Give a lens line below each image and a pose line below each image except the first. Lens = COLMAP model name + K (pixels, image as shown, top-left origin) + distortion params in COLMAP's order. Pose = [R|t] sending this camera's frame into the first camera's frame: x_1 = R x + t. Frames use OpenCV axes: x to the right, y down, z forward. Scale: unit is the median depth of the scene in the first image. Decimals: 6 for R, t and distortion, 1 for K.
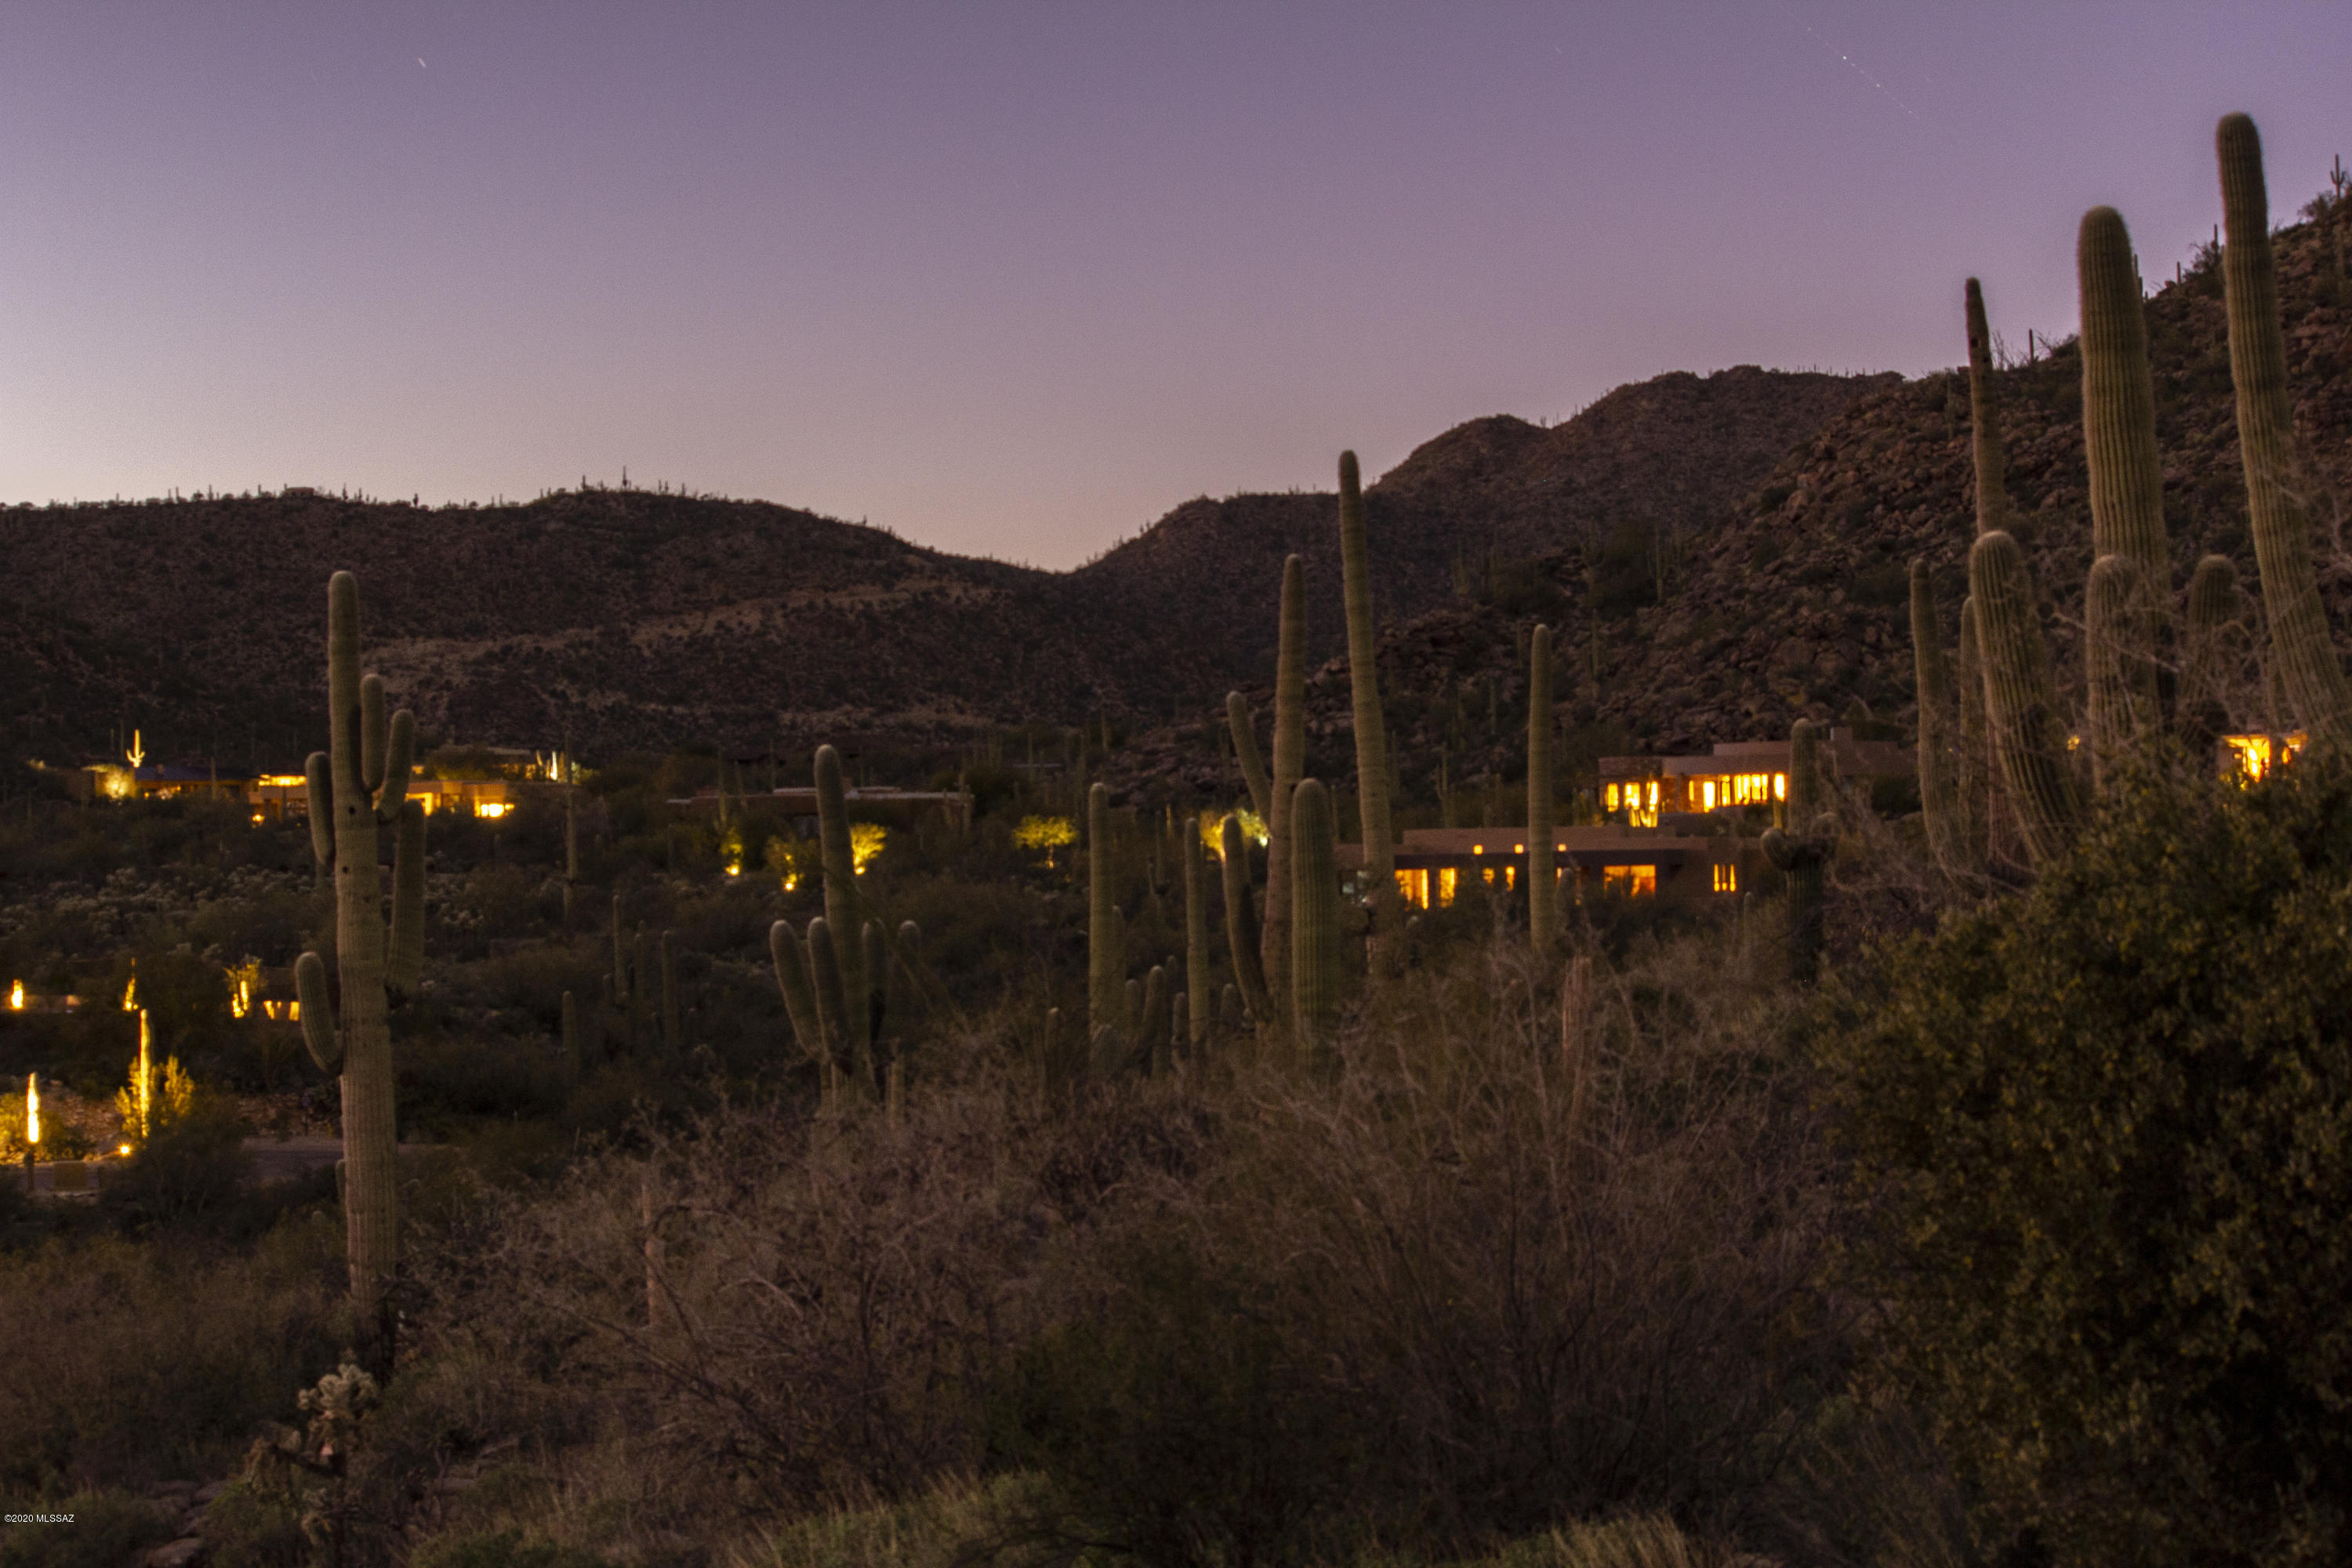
lens RADIAL K [[5949.2, 0, 1176.9], [0, 5949.2, 784.1], [0, 0, 1]] dist [-0.432489, 0.000000]
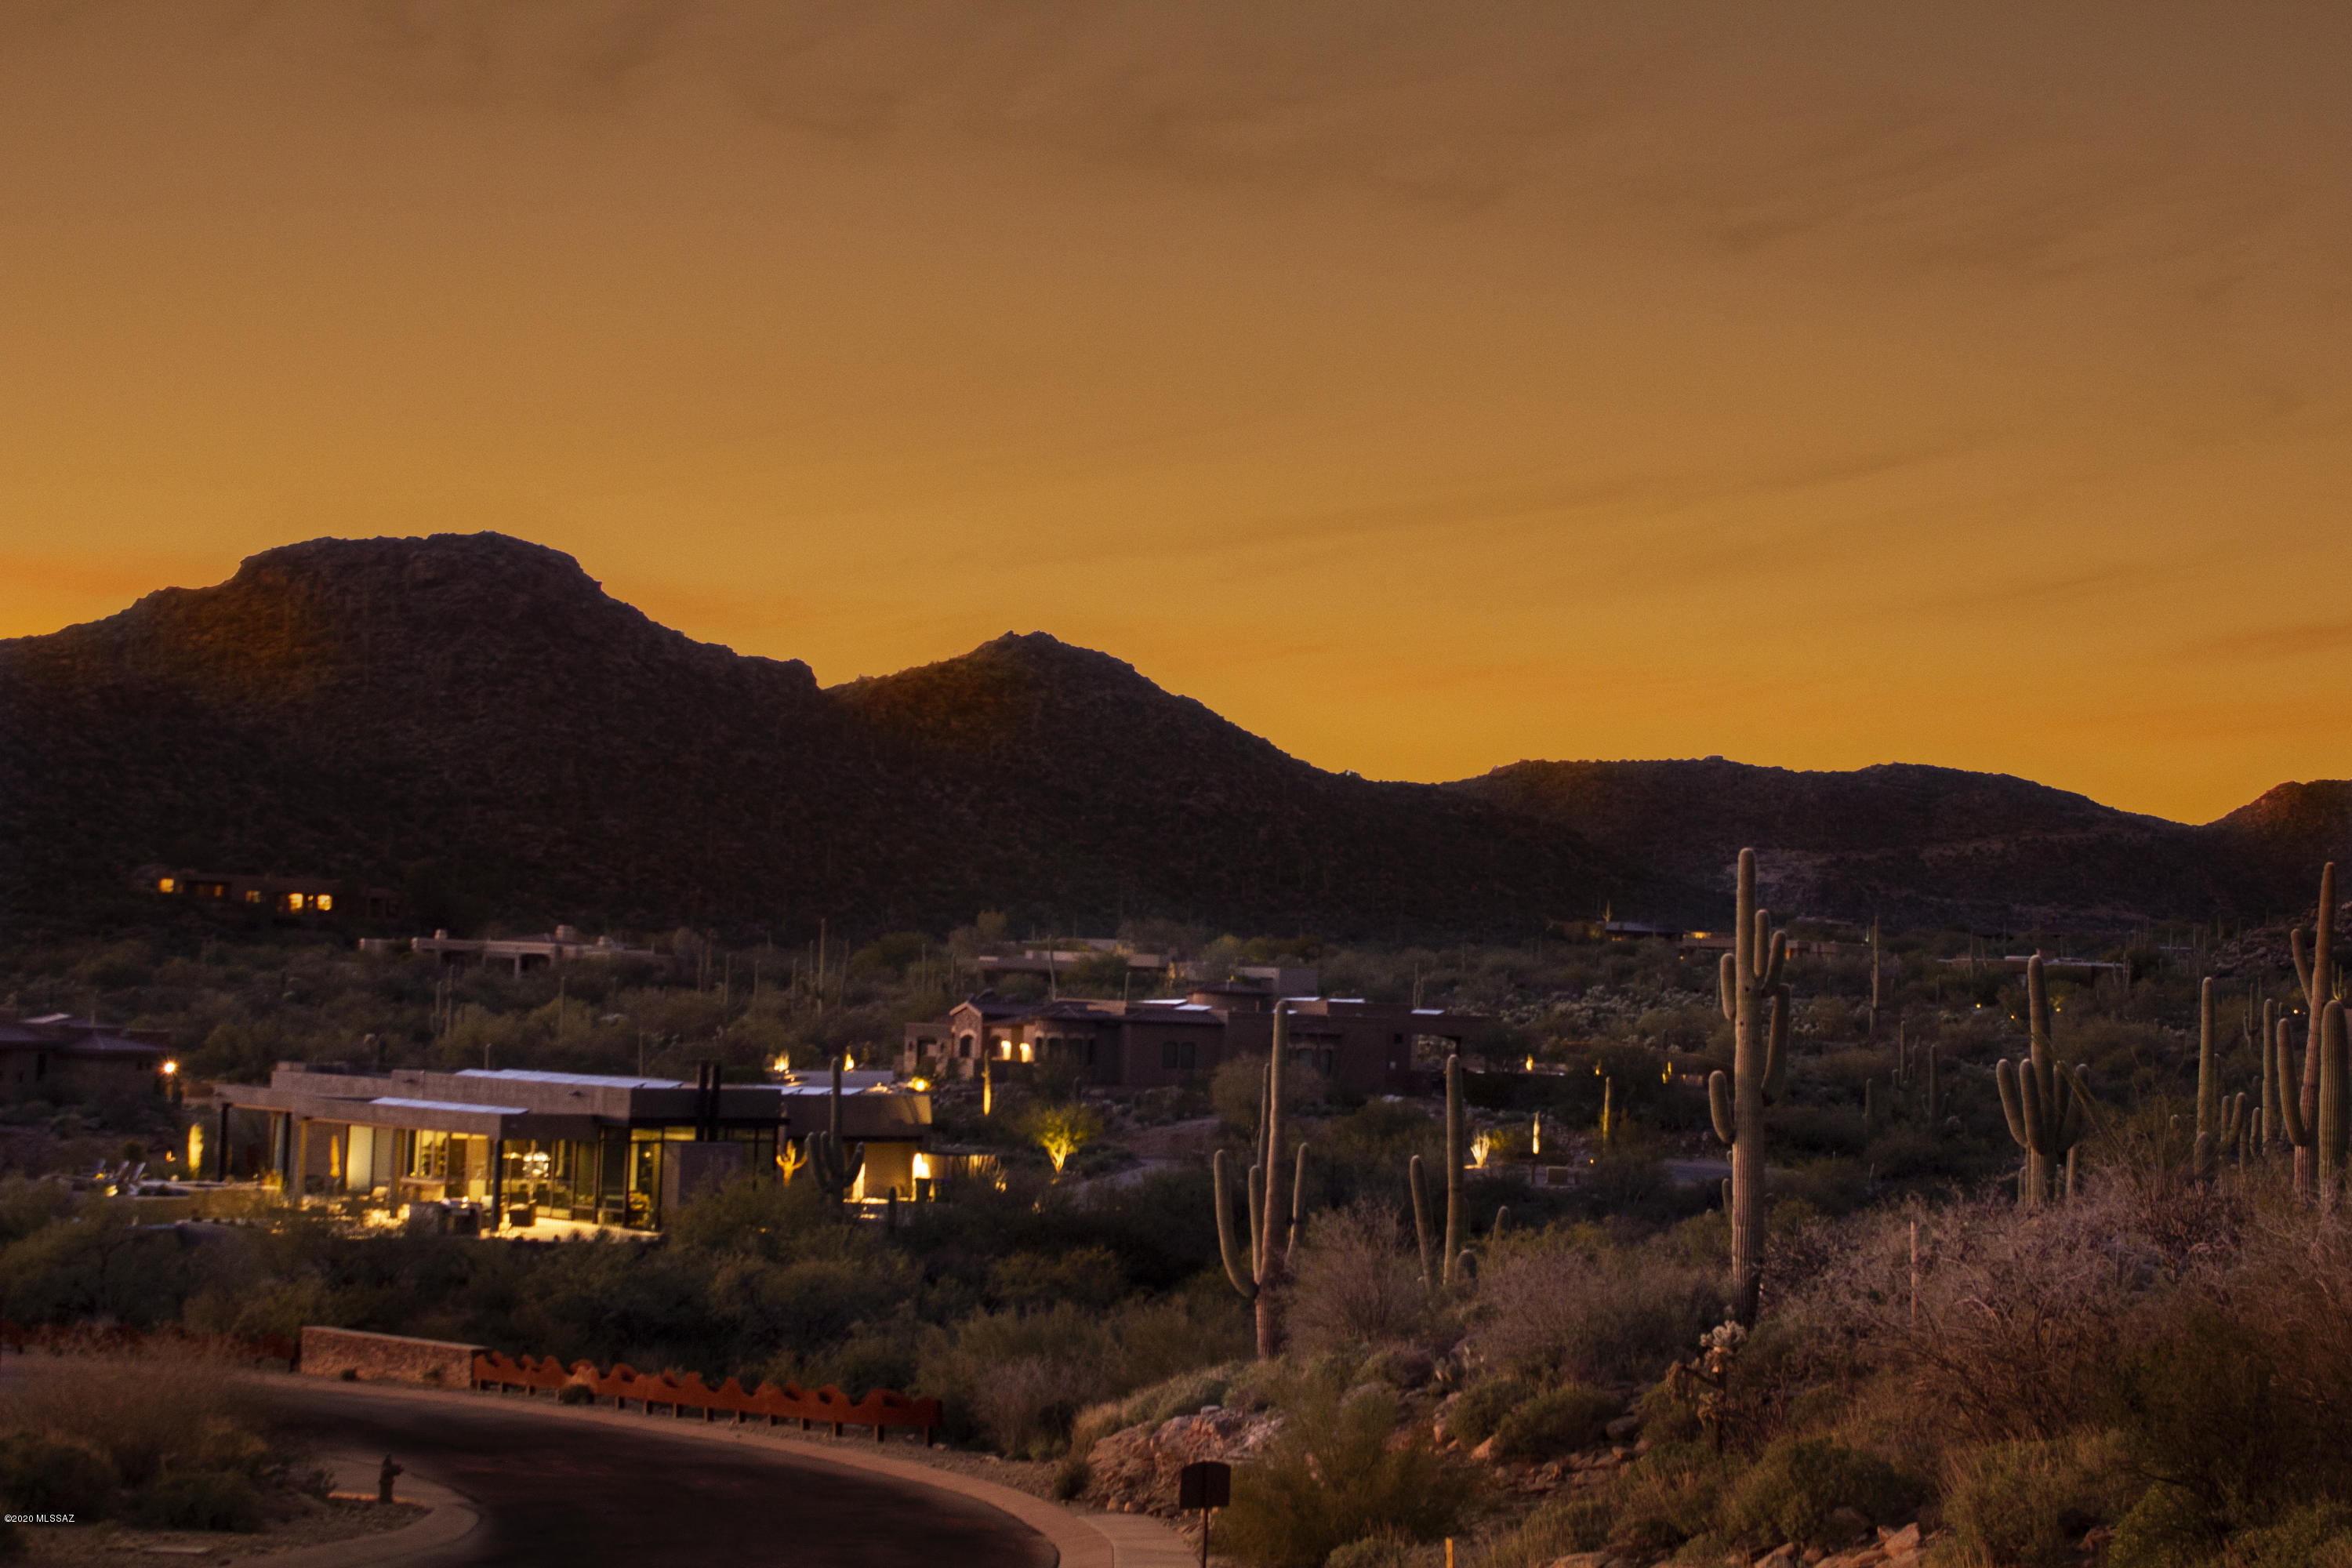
lens RADIAL K [[4316.4, 0, 1175.4], [0, 4316.4, 780.1], [0, 0, 1]] dist [0.073411, 0.000000]
pose [[0.965007, 0.043251, -0.258632, 0.017301], [-0.043188, 0.999049, 0.005928, -0.046015], [0.258642, 0.005449, 0.965958, -0.203826]]
